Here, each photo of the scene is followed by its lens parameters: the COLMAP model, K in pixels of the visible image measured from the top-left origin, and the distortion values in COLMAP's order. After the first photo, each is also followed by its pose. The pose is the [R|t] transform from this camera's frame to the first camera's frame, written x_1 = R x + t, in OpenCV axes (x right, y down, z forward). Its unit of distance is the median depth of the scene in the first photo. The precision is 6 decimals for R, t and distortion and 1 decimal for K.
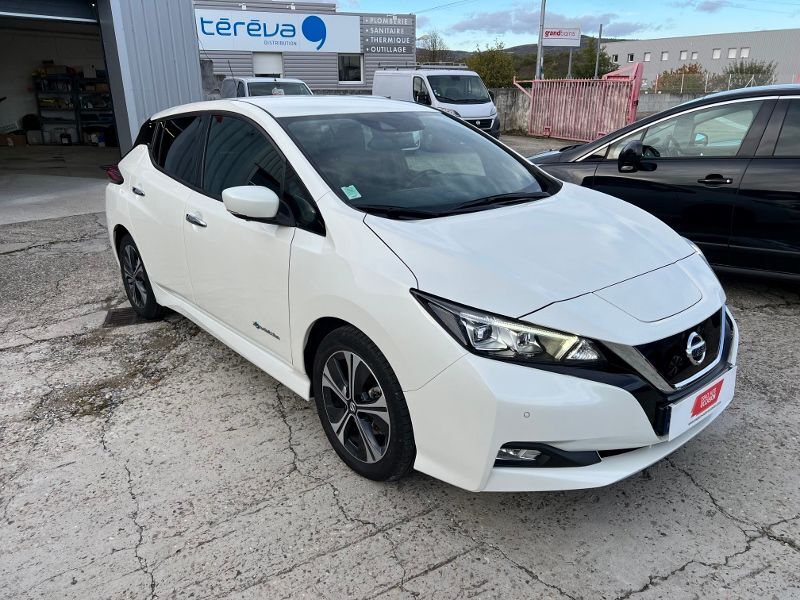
lens RADIAL K [[614.2, 0, 398.9], [0, 614.2, 301.0], [0, 0, 1]] dist [0.034758, -0.006575]
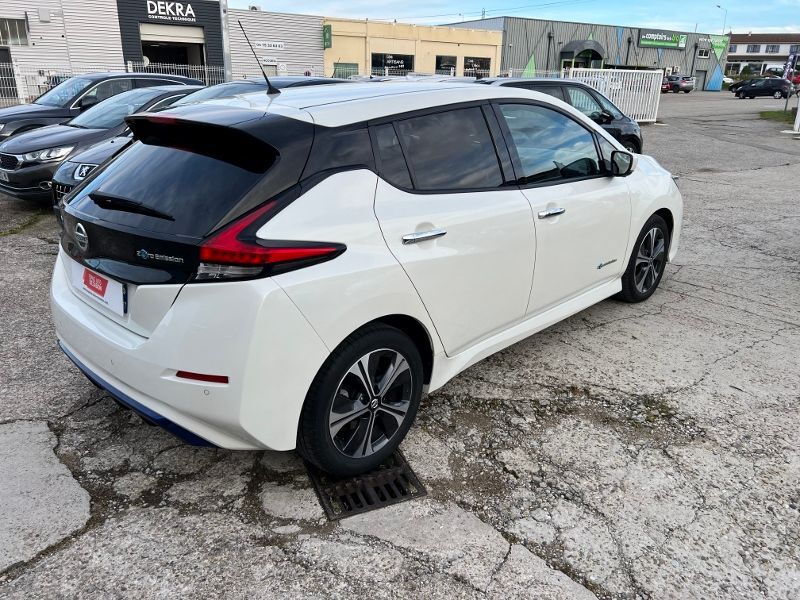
lens RADIAL K [[614.2, 0, 400.3], [0, 614.2, 298.4], [0, 0, 1]] dist [0.034758, -0.006575]
pose [[-0.102739, -0.329106, 0.938687, -0.956641], [0.330554, 0.878755, 0.344272, -0.319392], [-0.938178, 0.345657, 0.018505, 0.960856]]
